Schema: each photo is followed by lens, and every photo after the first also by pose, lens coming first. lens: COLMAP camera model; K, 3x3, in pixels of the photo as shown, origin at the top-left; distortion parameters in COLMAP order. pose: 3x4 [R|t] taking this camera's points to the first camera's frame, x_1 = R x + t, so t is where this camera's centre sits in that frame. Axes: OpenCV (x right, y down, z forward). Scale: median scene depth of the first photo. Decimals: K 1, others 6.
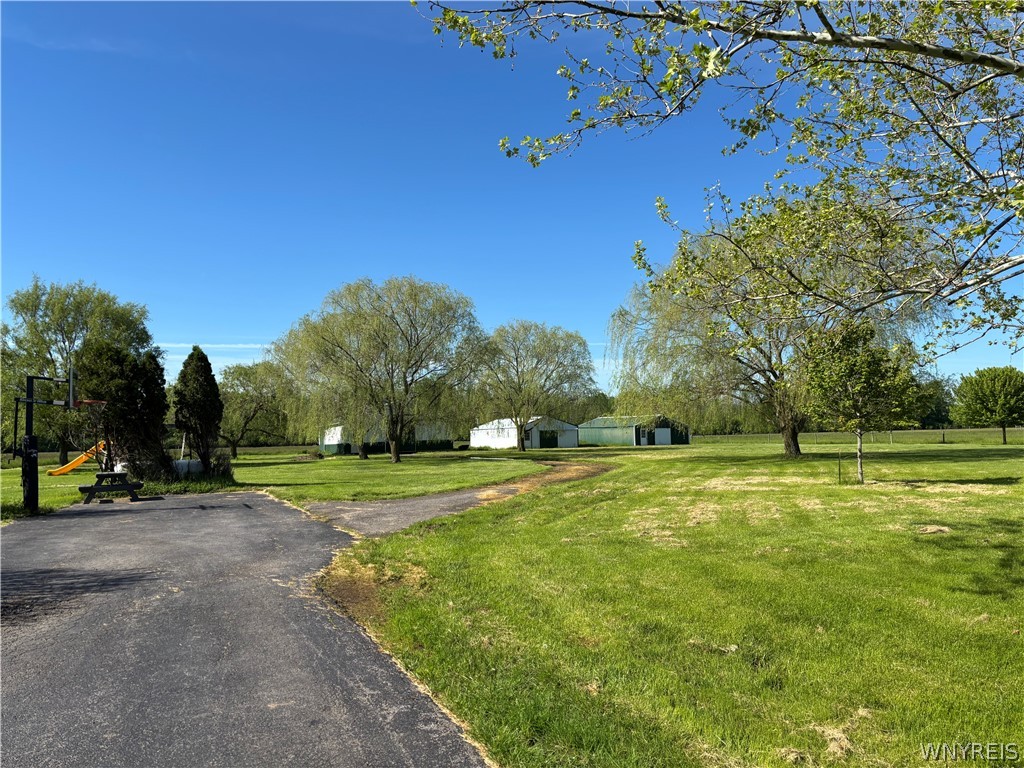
lens RADIAL K [[758.9, 0, 512.0], [0, 758.9, 384.0], [0, 0, 1]] dist [-0.000013, -0.000244]
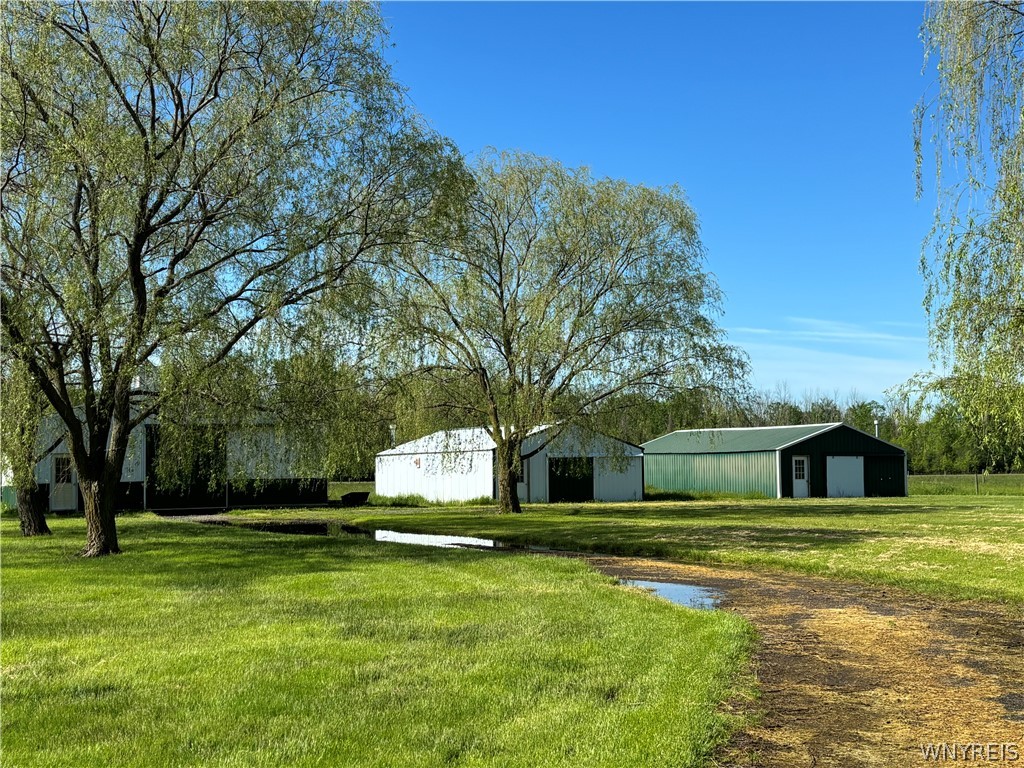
lens RADIAL K [[1399.5, 0, 512.0], [0, 1399.5, 384.0], [0, 0, 1]] dist [-0.147450, 0.006836]
pose [[0.999200, 0.016023, 0.036637, -0.010785], [-0.016194, 0.999859, 0.004380, 0.020143], [-0.036562, -0.004970, 0.999319, 0.273639]]
